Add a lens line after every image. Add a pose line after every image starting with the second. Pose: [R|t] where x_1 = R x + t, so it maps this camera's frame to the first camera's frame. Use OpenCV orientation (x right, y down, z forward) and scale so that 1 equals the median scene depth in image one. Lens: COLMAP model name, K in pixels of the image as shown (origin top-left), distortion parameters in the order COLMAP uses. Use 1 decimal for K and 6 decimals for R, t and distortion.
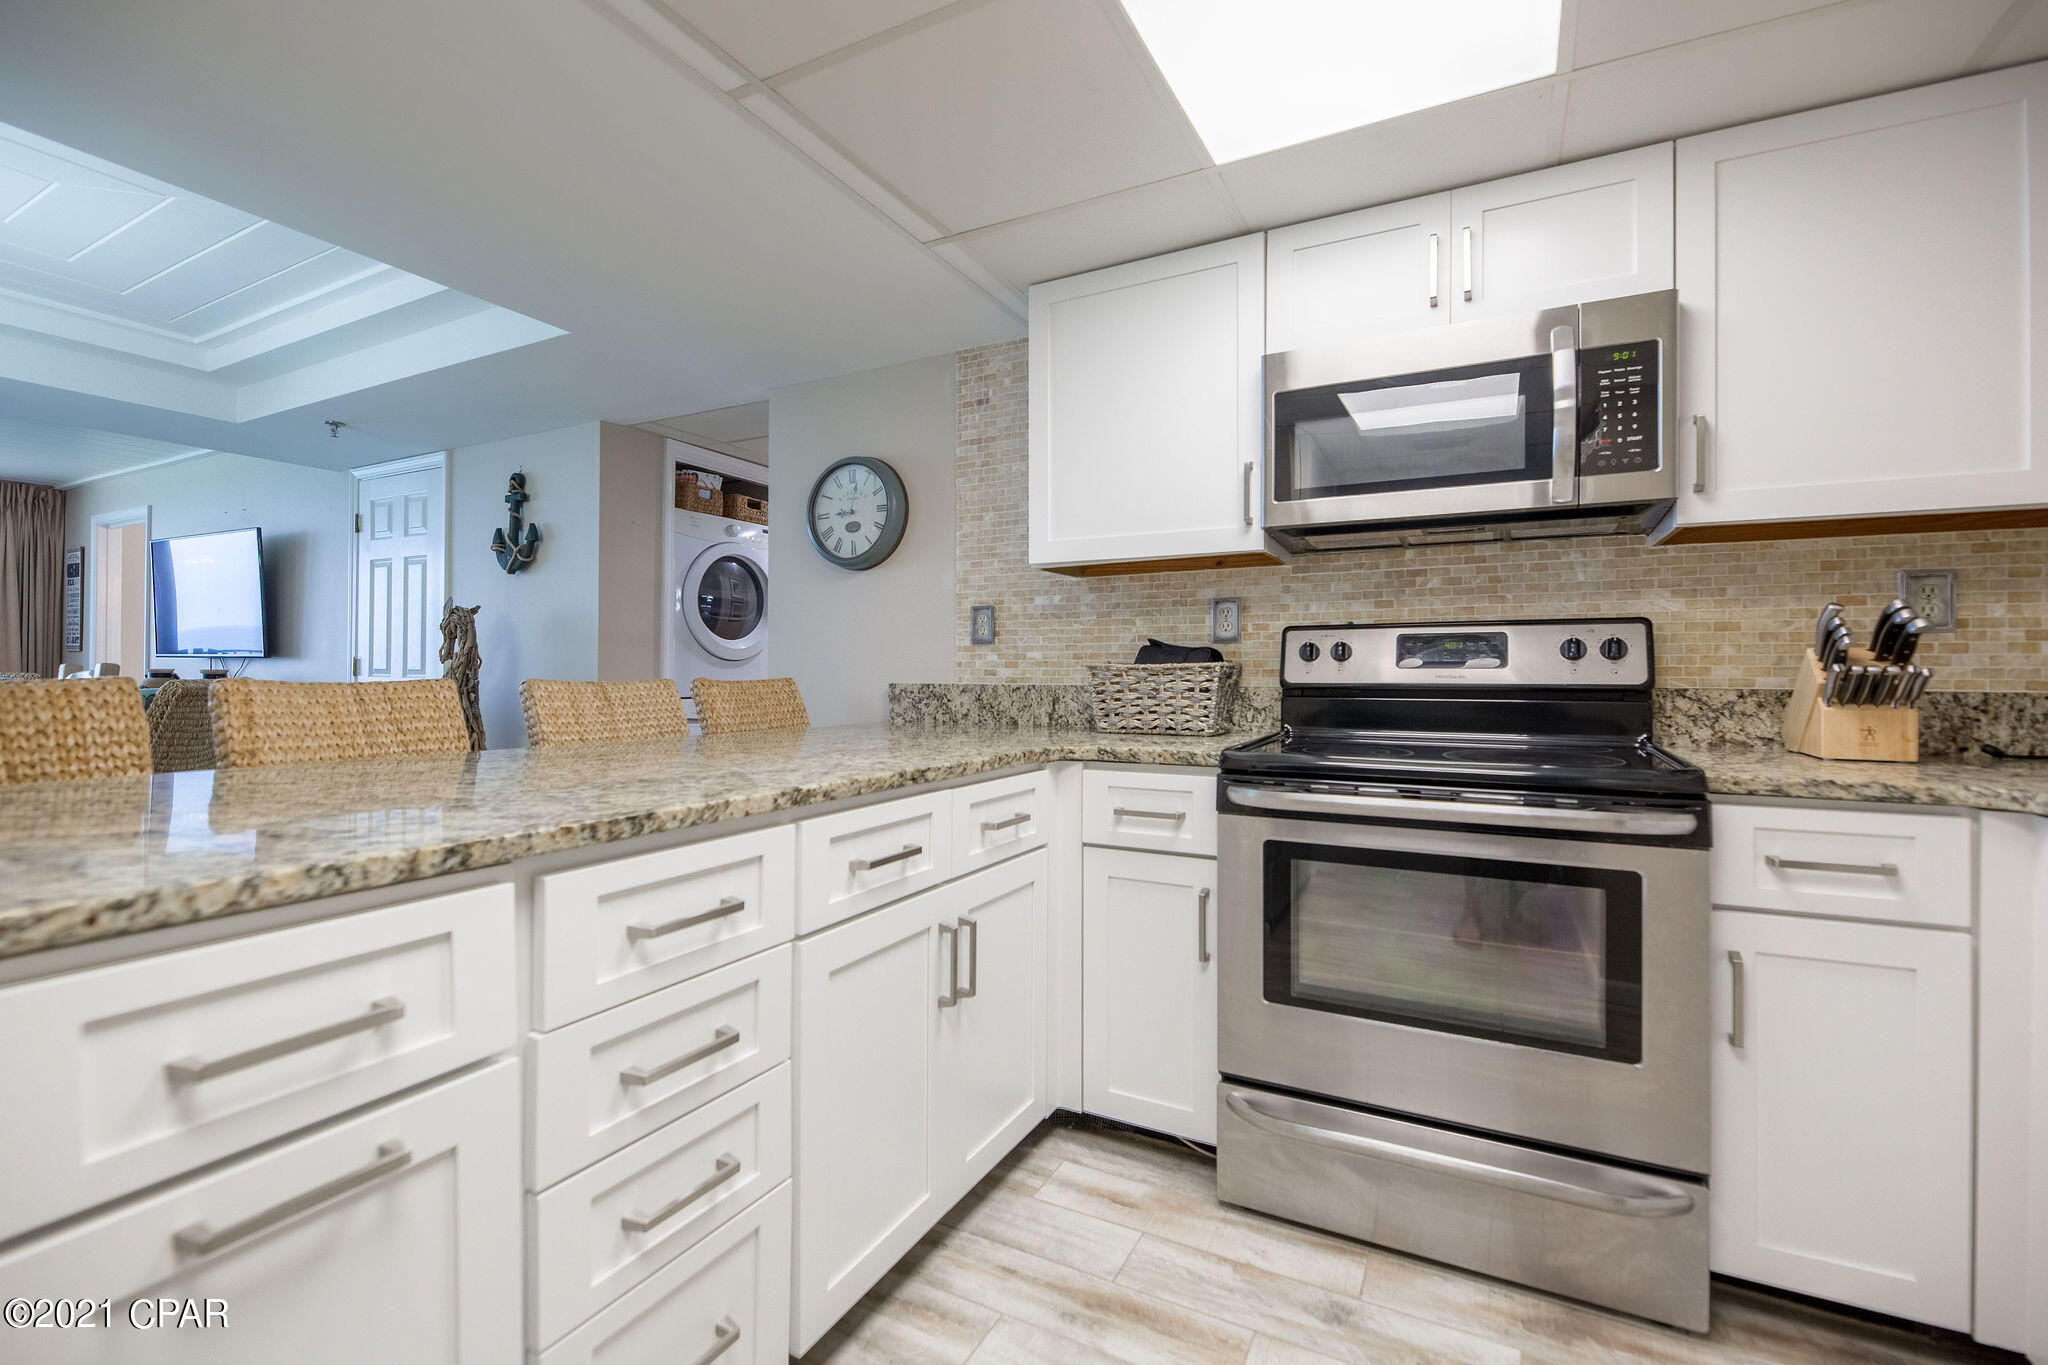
lens RADIAL K [[859.6, 0, 1014.8], [0, 859.6, 666.3], [0, 0, 1]] dist [-0.001413, -0.000761]
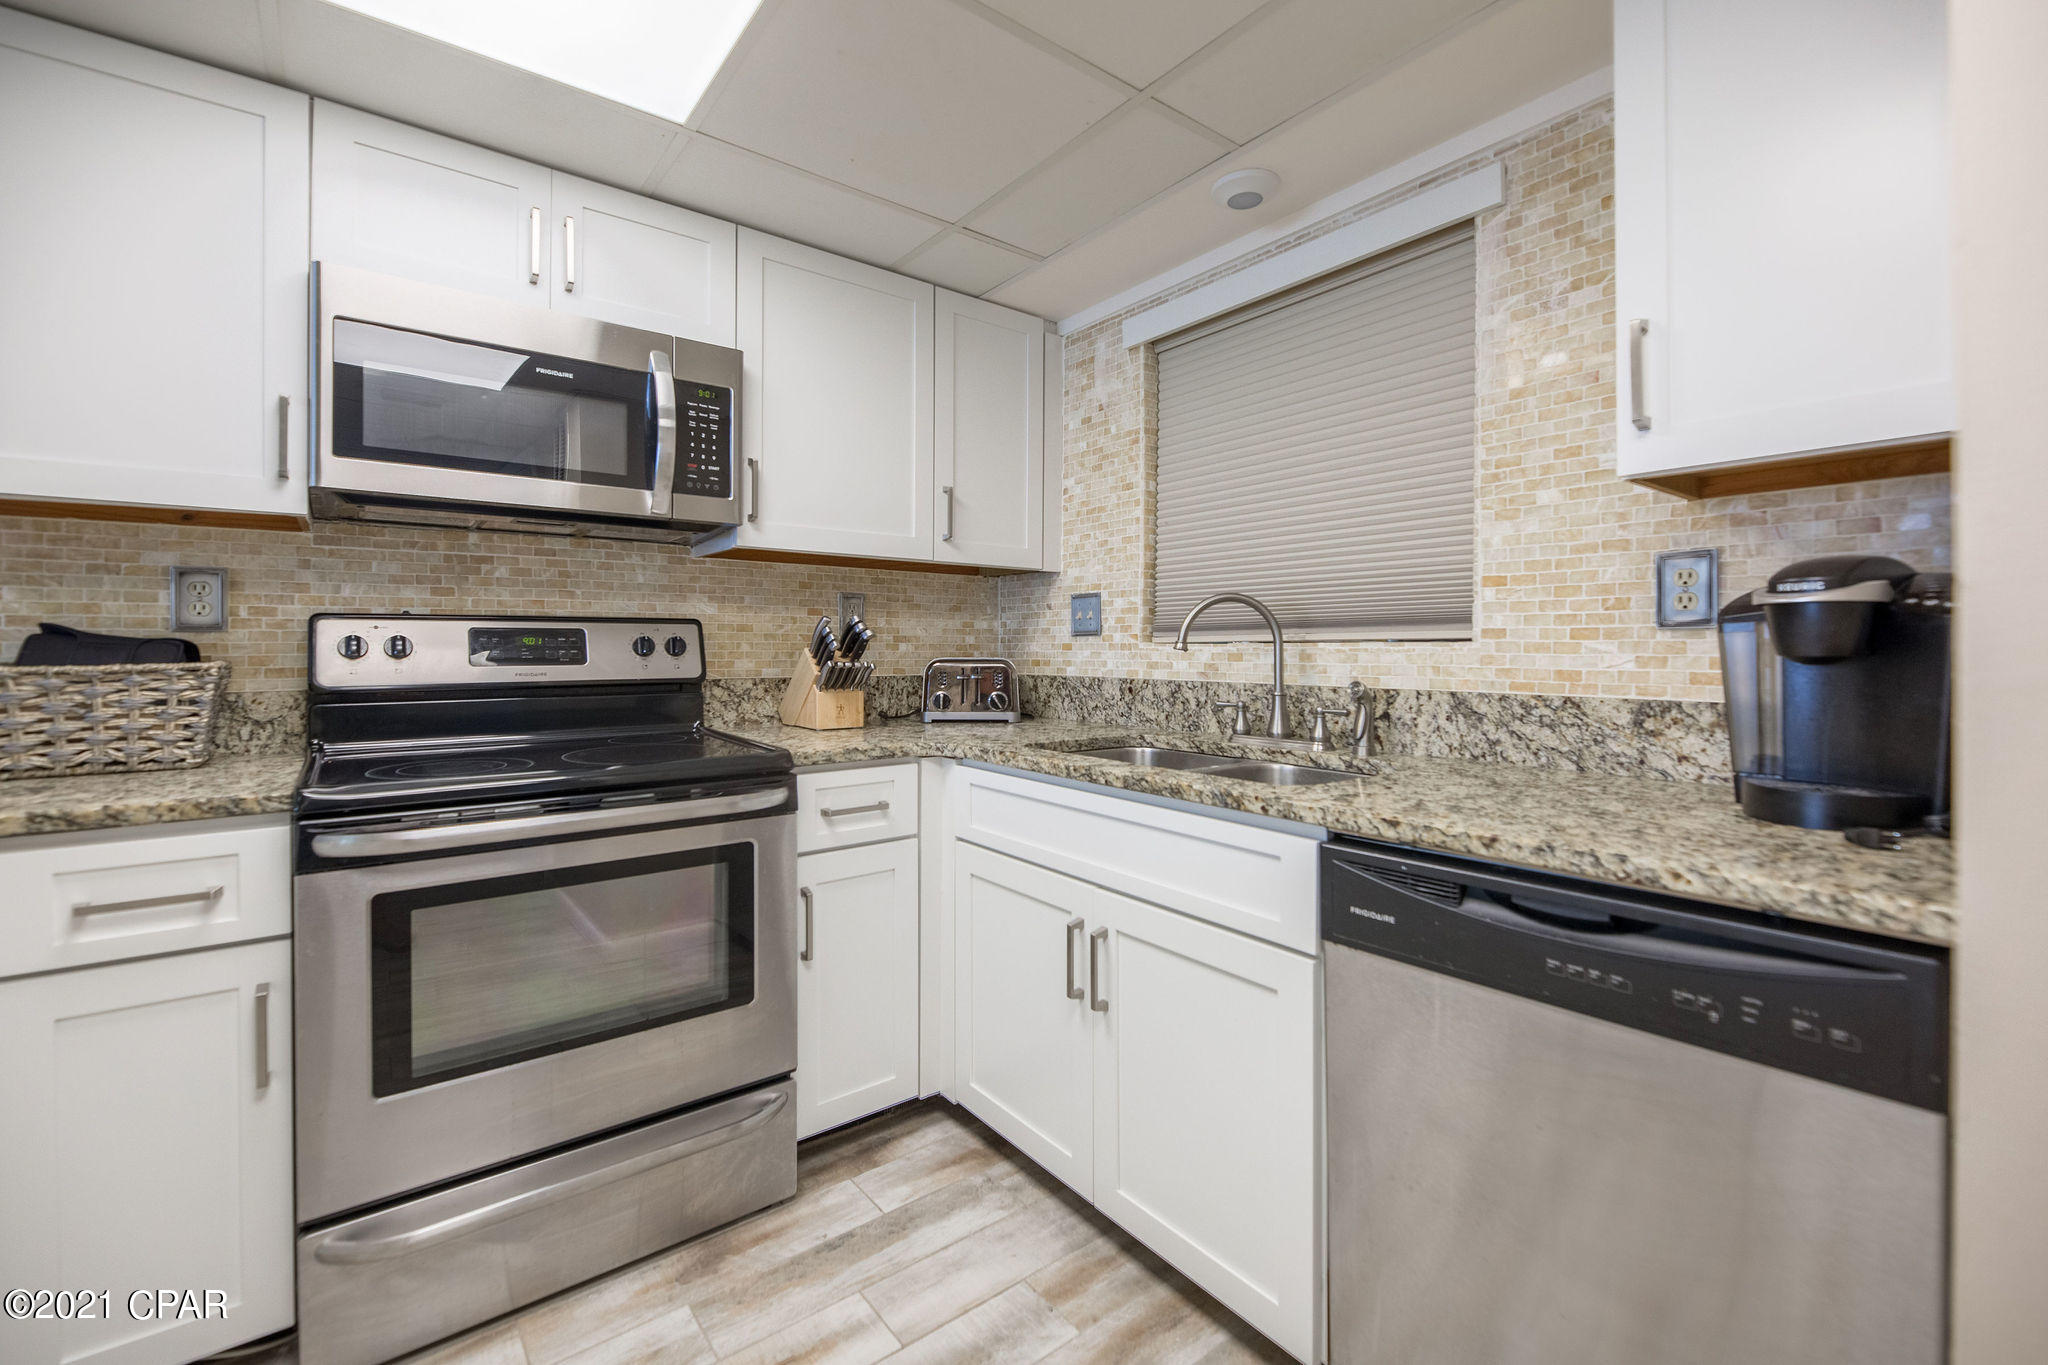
lens RADIAL K [[870.8, 0, 1021.8], [0, 870.8, 648.5], [0, 0, 1]] dist [-0.000049, -0.005870]
pose [[0.417799, -0.002437, 0.908536, -0.138710], [-0.004583, 0.999978, 0.004790, -0.023018], [-0.908528, -0.006165, 0.417778, 0.100943]]
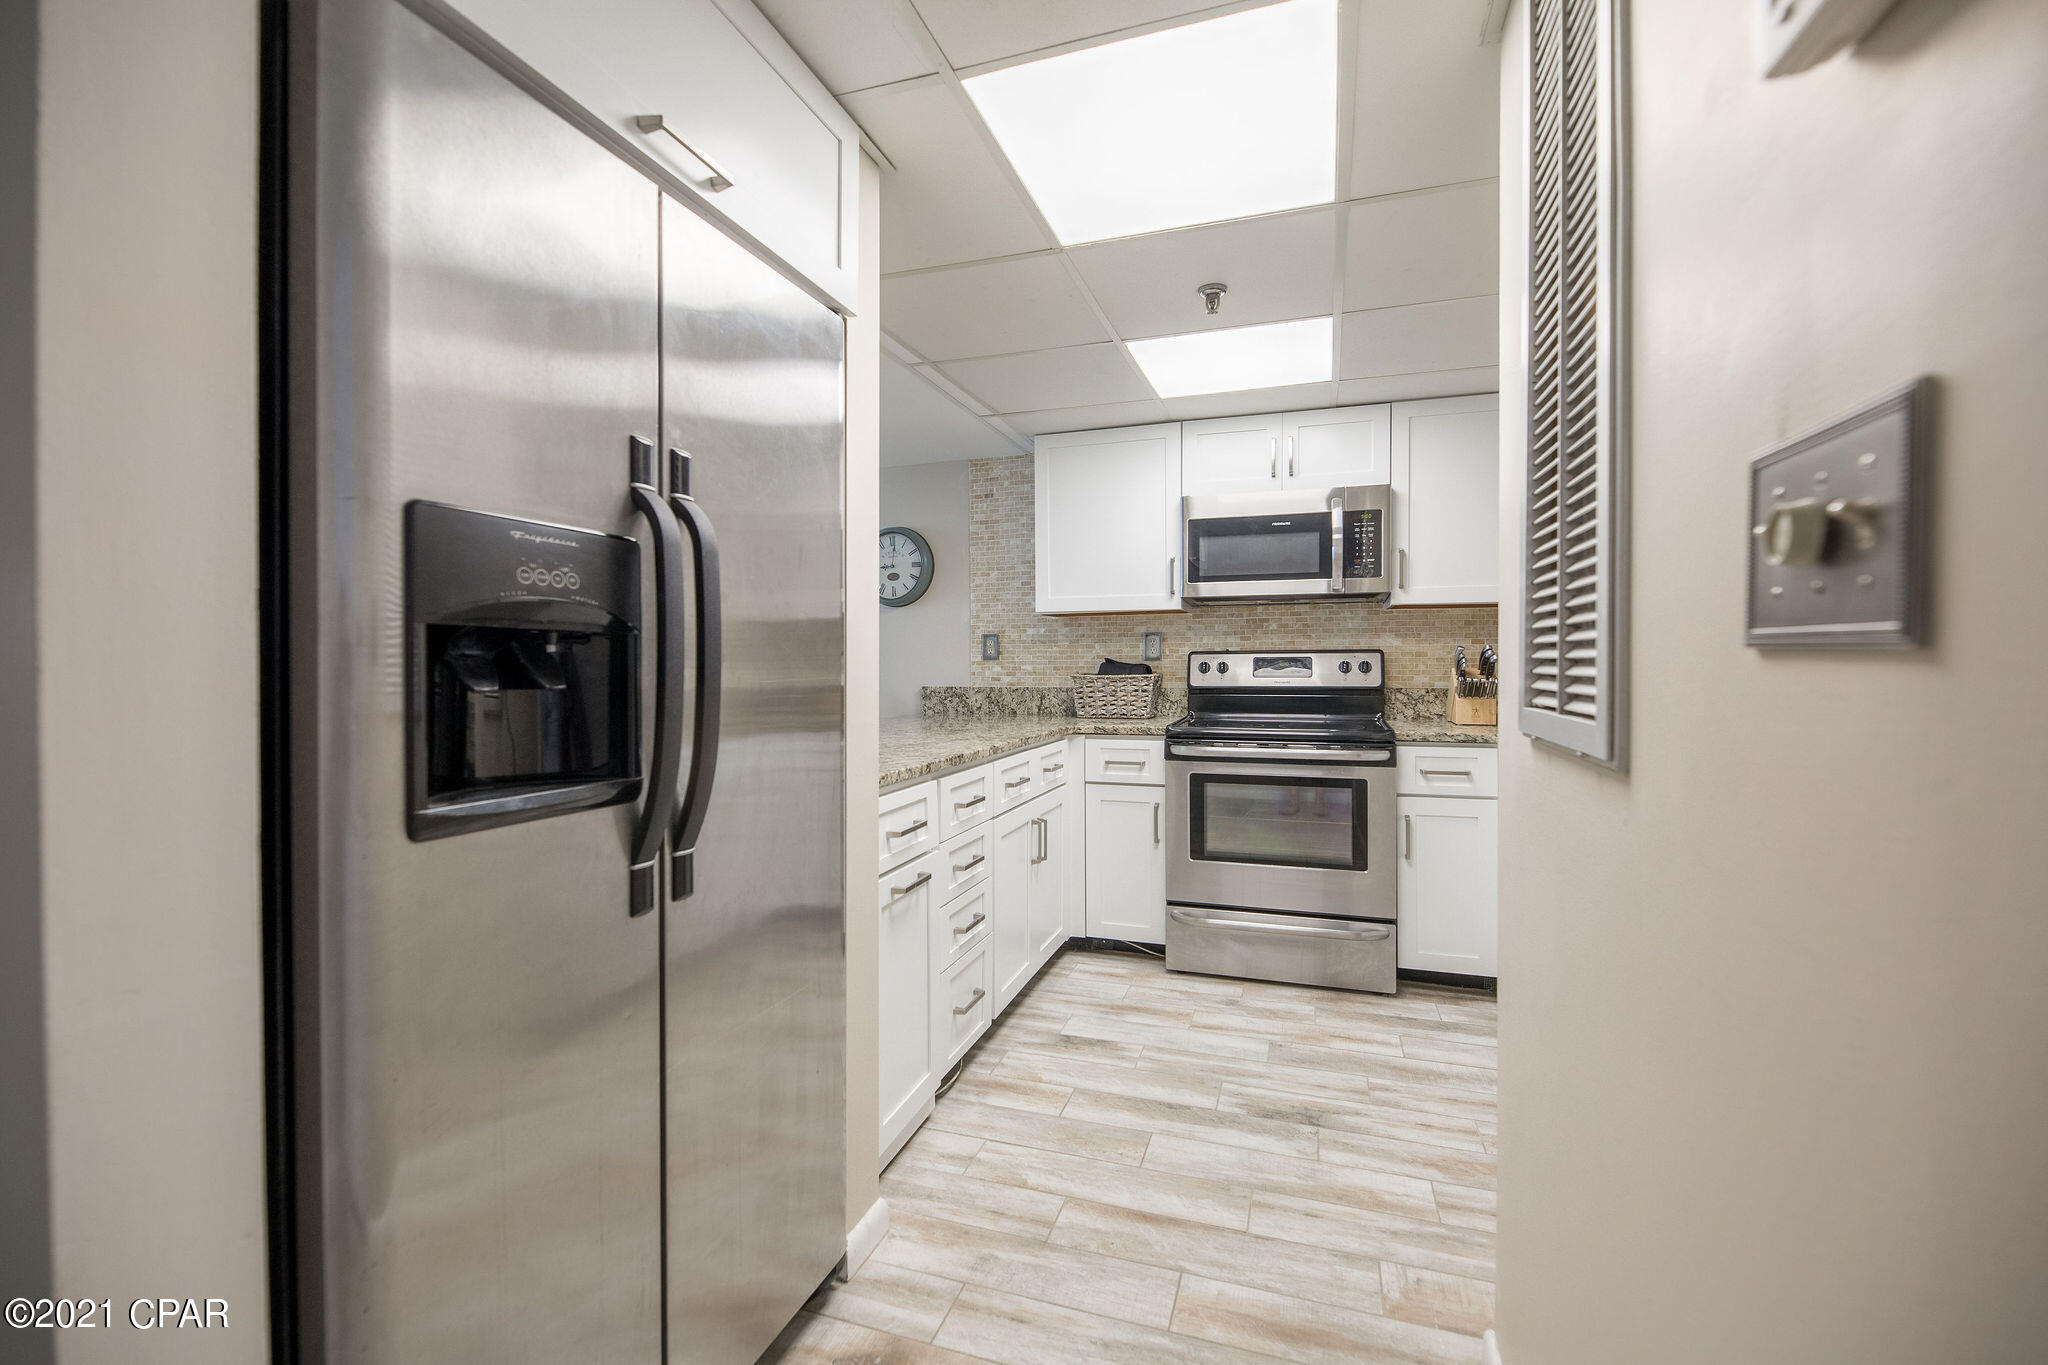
lens RADIAL K [[782.8, 0, 1060.5], [0, 782.8, 663.1], [0, 0, 1]] dist [0.000009, -0.000082]
pose [[0.981037, -0.004212, 0.193775, -0.240322], [0.003147, 0.999978, 0.005807, -0.036893], [-0.193795, -0.005087, 0.981029, -0.467458]]
